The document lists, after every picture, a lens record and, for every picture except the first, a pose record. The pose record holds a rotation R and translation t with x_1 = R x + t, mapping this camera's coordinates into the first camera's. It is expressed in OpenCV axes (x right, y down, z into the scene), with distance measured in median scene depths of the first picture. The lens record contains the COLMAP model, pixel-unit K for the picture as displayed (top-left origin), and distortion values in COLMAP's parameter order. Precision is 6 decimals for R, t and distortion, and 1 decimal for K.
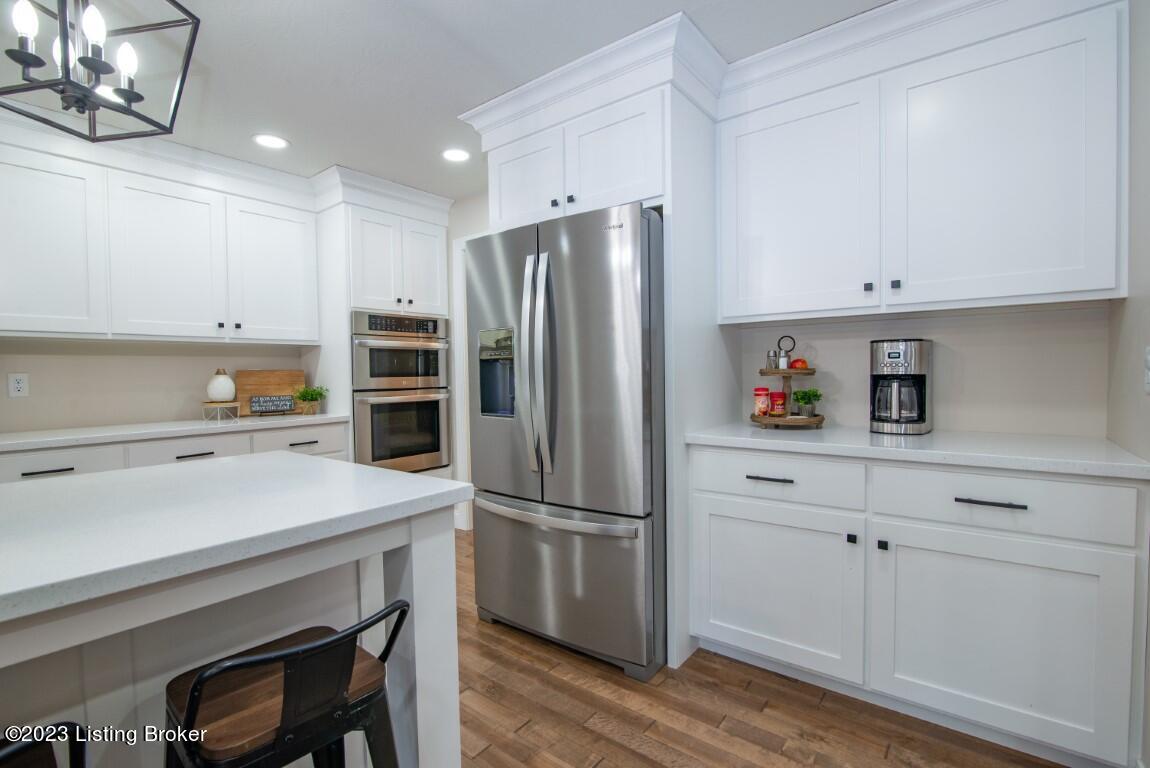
lens RADIAL K [[534.5, 0, 583.8], [0, 534.5, 386.8], [0, 0, 1]] dist [-0.003351, -0.000240]
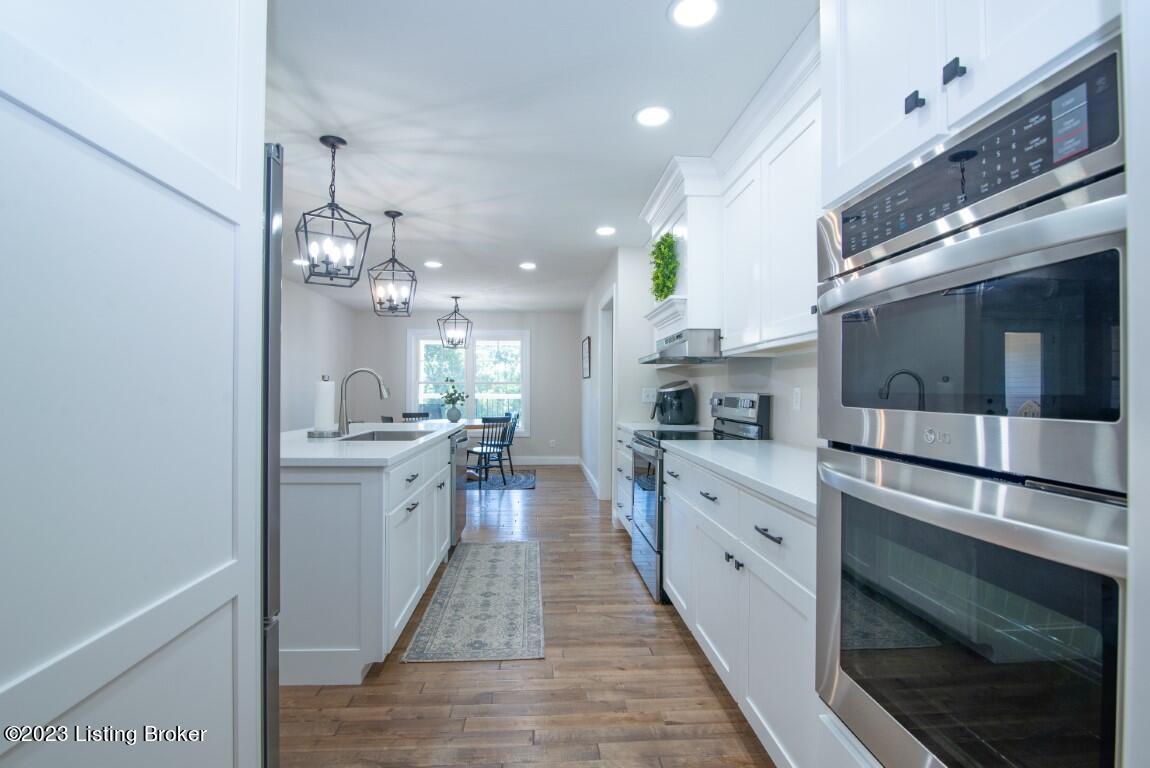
lens RADIAL K [[534.5, 0, 583.8], [0, 534.5, 386.8], [0, 0, 1]] dist [-0.003351, -0.000240]
pose [[-0.733581, 0.006821, -0.679568, -0.063601], [-0.013766, 0.999595, 0.024894, -0.032614], [0.679462, 0.027617, -0.733190, 1.042303]]
